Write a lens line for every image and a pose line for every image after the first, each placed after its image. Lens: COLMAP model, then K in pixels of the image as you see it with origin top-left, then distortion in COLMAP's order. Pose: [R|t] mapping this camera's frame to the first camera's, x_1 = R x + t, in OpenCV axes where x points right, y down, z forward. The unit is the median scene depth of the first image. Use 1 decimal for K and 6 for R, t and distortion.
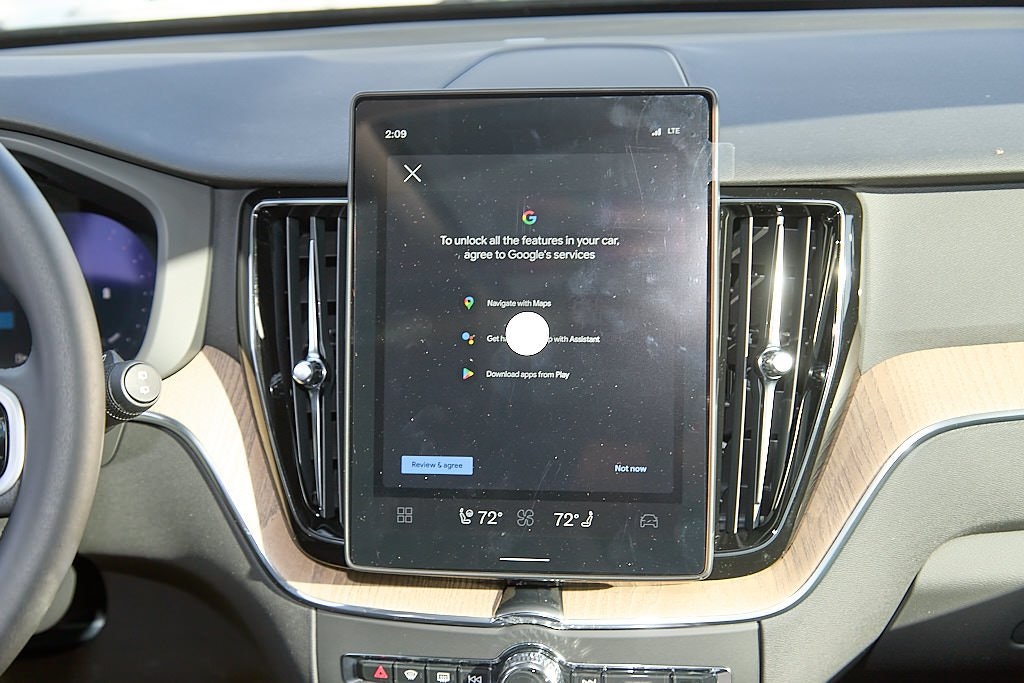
lens RADIAL K [[1844.5, 0, 513.4], [0, 1844.5, 339.9], [0, 0, 1]] dist [0.111976, 0.000000]
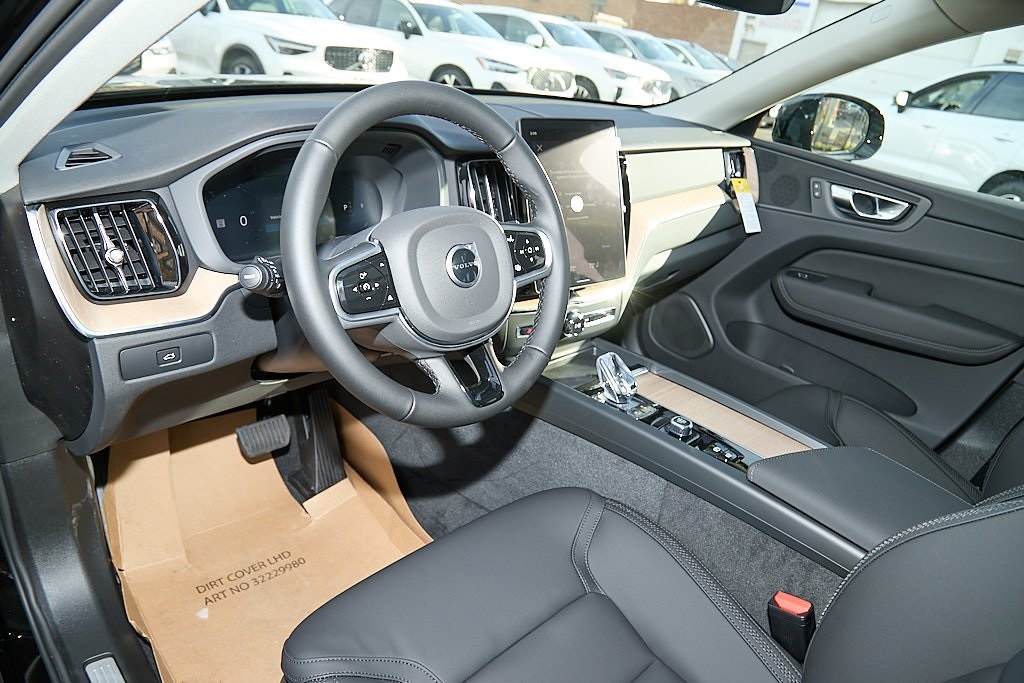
lens RADIAL K [[712.6, 0, 515.5], [0, 712.6, 351.6], [0, 0, 1]] dist [-0.049832, 0.009041]
pose [[0.658229, -0.209040, 0.723213, -0.888210], [0.090865, 0.975712, 0.199322, -0.007882], [-0.747314, -0.065485, 0.661236, 0.300775]]
